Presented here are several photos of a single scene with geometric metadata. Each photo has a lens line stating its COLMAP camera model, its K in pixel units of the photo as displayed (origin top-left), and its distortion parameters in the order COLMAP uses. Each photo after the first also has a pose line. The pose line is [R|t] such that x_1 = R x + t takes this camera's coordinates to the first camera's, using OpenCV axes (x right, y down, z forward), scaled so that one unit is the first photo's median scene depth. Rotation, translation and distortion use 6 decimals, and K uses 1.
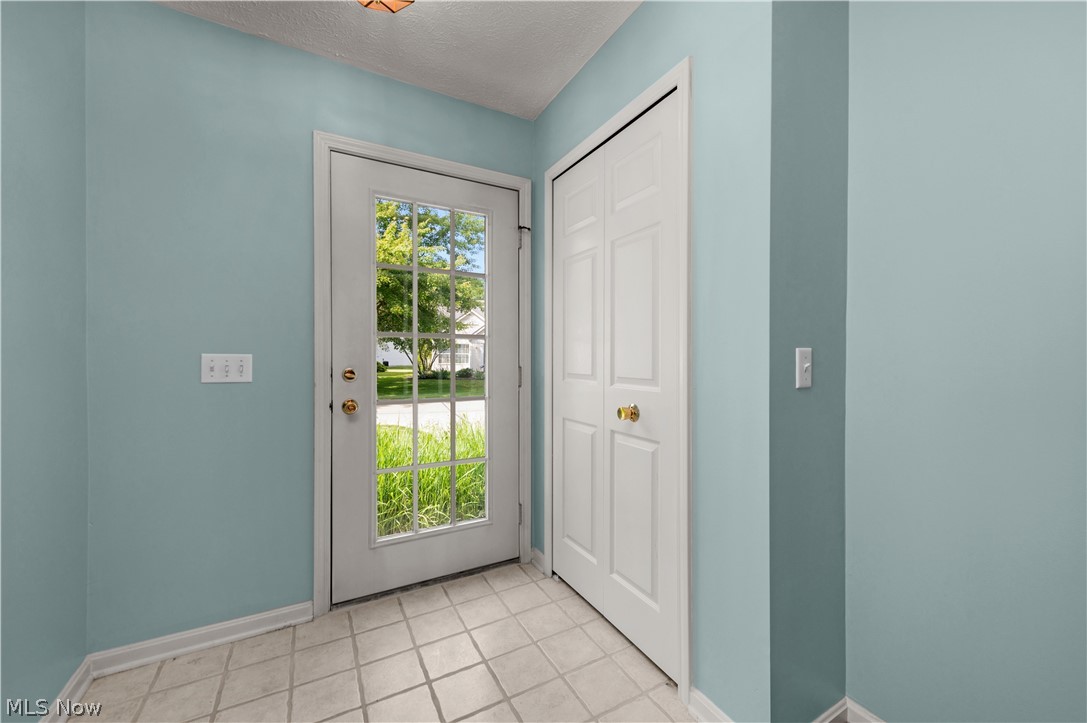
lens RADIAL K [[428.9, 0, 555.2], [0, 428.9, 356.8], [0, 0, 1]] dist [0.011567, -0.000367]
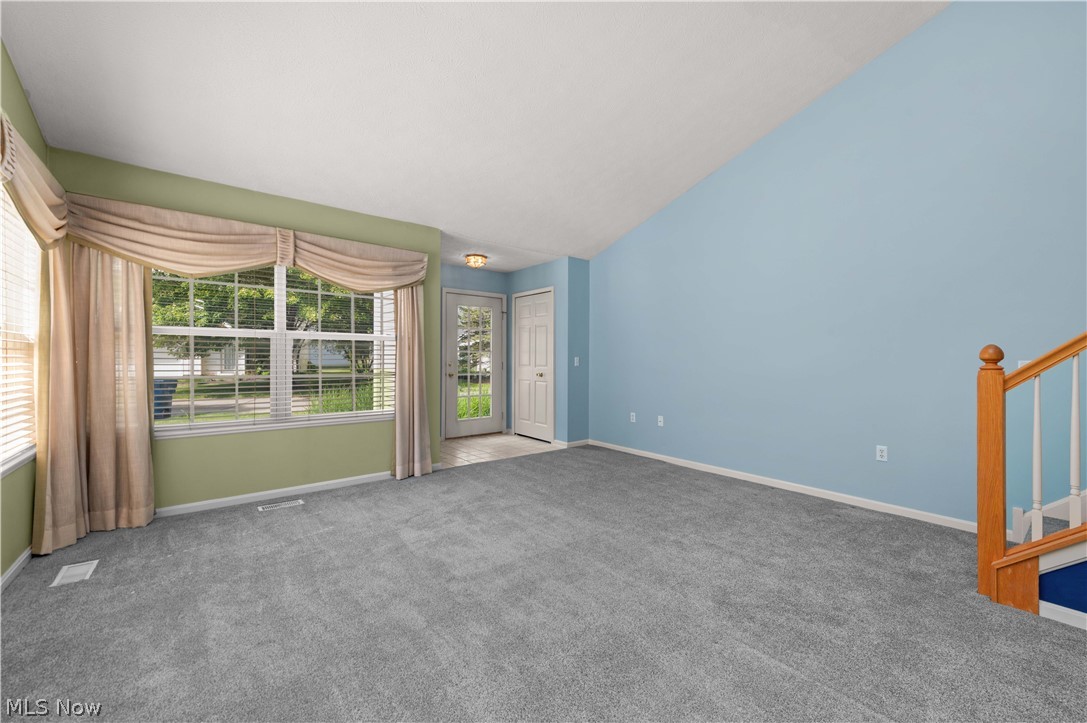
lens RADIAL K [[428.9, 0, 555.2], [0, 428.9, 356.8], [0, 0, 1]] dist [0.011567, -0.000367]
pose [[0.986236, 0.003903, 0.165297, -0.234569], [-0.003575, 0.999991, -0.002281, -0.009763], [-0.165305, 0.001659, 0.986241, -2.033558]]
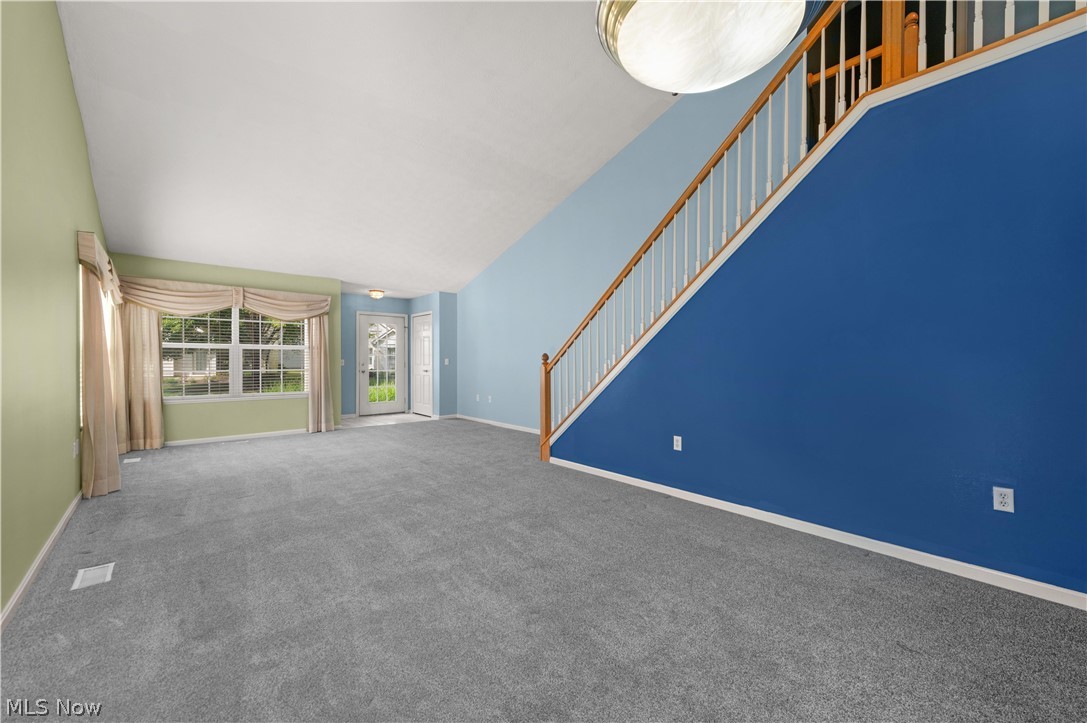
lens RADIAL K [[420.6, 0, 552.6], [0, 420.6, 356.3], [0, 0, 1]] dist [0.014152, -0.003811]
pose [[0.977624, 0.000807, 0.210356, 0.484456], [0.000488, 0.999981, -0.006100, -0.012504], [-0.210357, 0.006067, 0.977606, -3.455483]]
